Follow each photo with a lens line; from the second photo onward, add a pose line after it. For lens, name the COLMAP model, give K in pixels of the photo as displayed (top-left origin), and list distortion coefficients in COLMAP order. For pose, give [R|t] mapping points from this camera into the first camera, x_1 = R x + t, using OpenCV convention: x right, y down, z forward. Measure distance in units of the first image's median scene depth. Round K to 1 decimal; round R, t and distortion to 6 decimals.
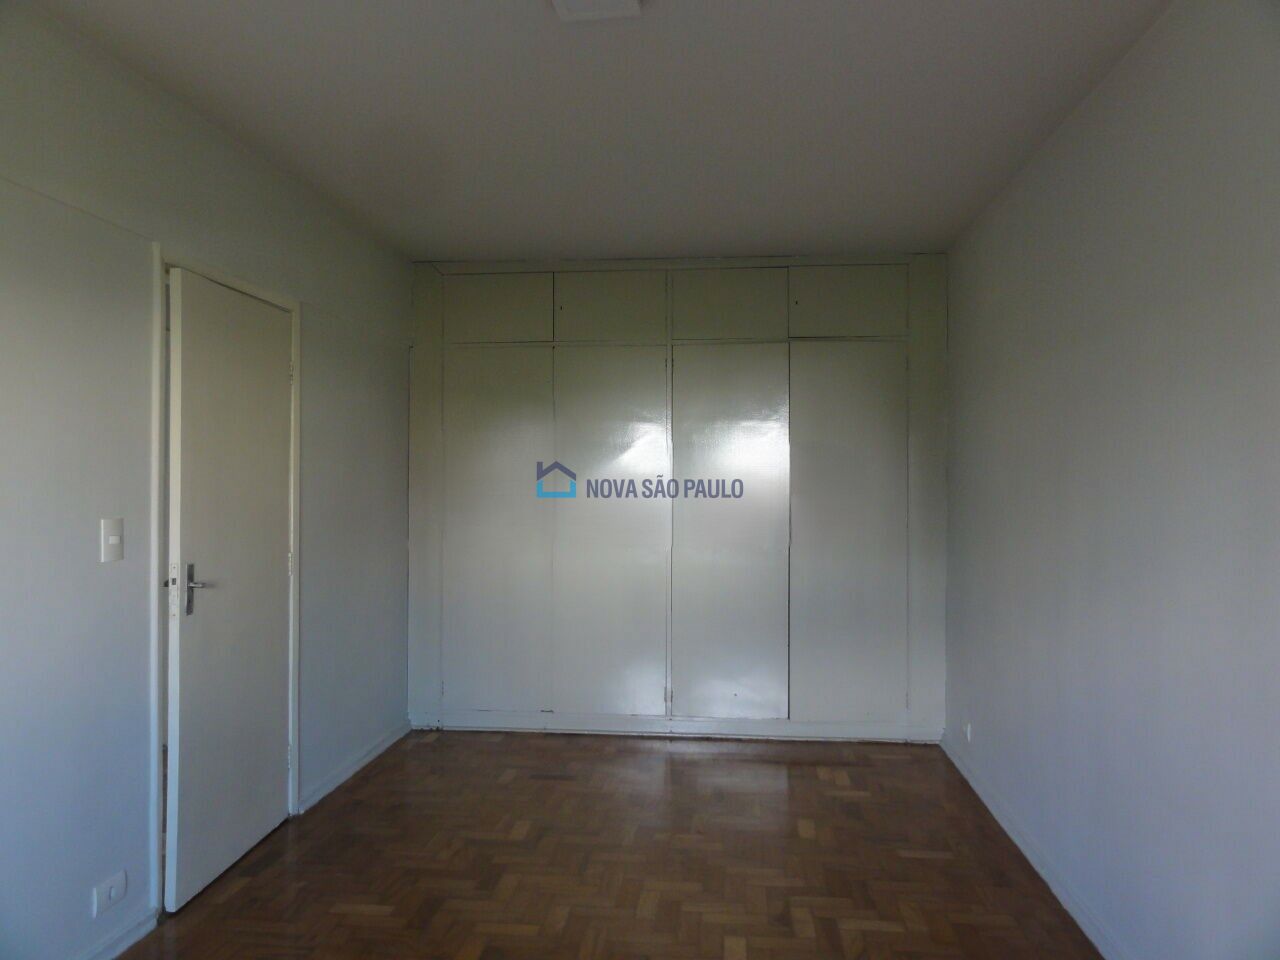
lens RADIAL K [[905.0, 0, 639.9], [0, 905.0, 473.4], [0, 0, 1]] dist [-0.002419, 0.003547]
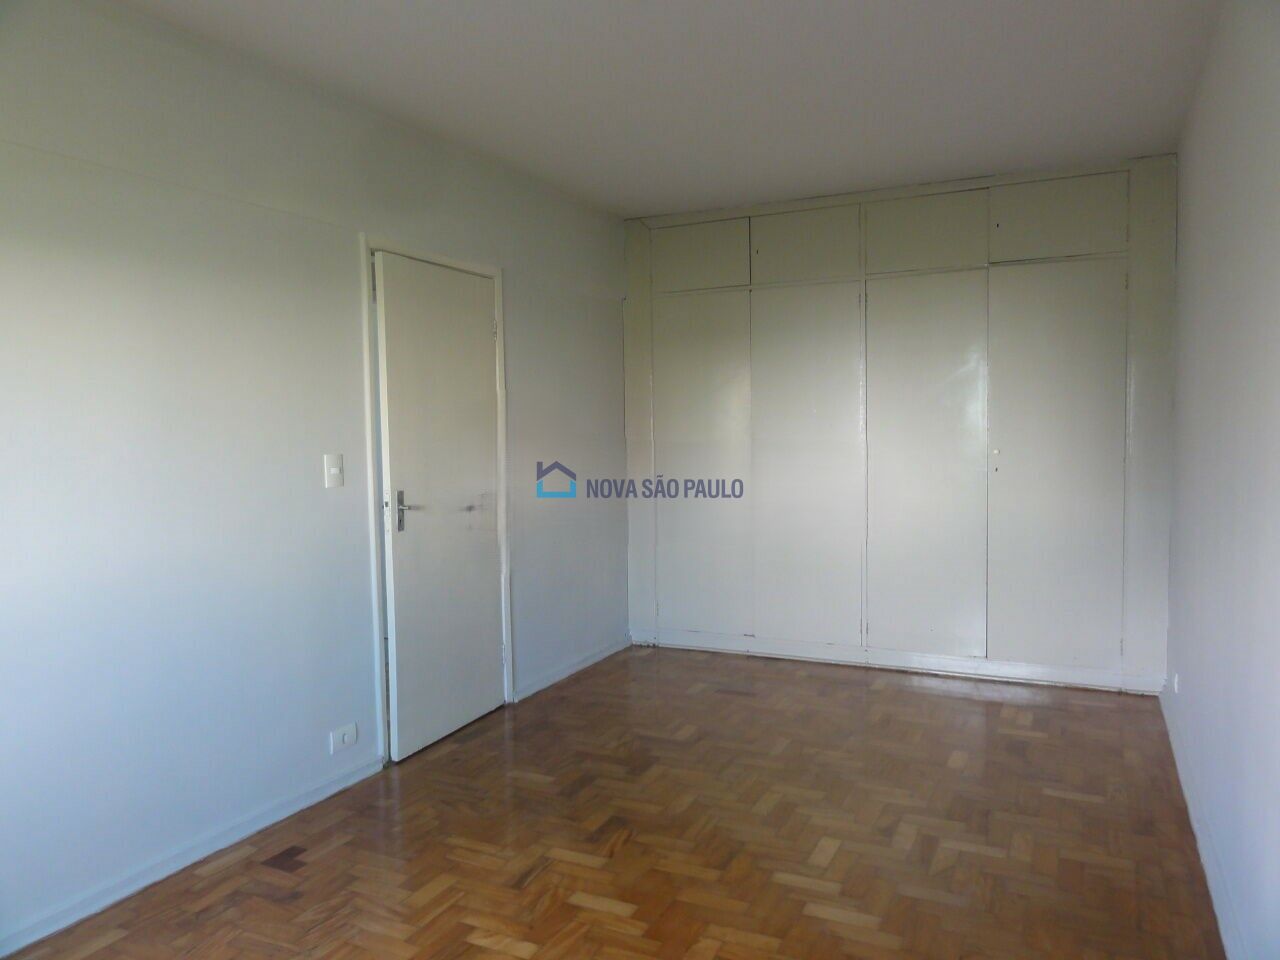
lens RADIAL K [[905.0, 0, 639.9], [0, 905.0, 473.4], [0, 0, 1]] dist [-0.002419, 0.003547]
pose [[0.939111, 0.000289, -0.343615, 0.196485], [0.021924, 0.997912, 0.060757, 0.006230], [0.342915, -0.064591, 0.937143, -0.044298]]
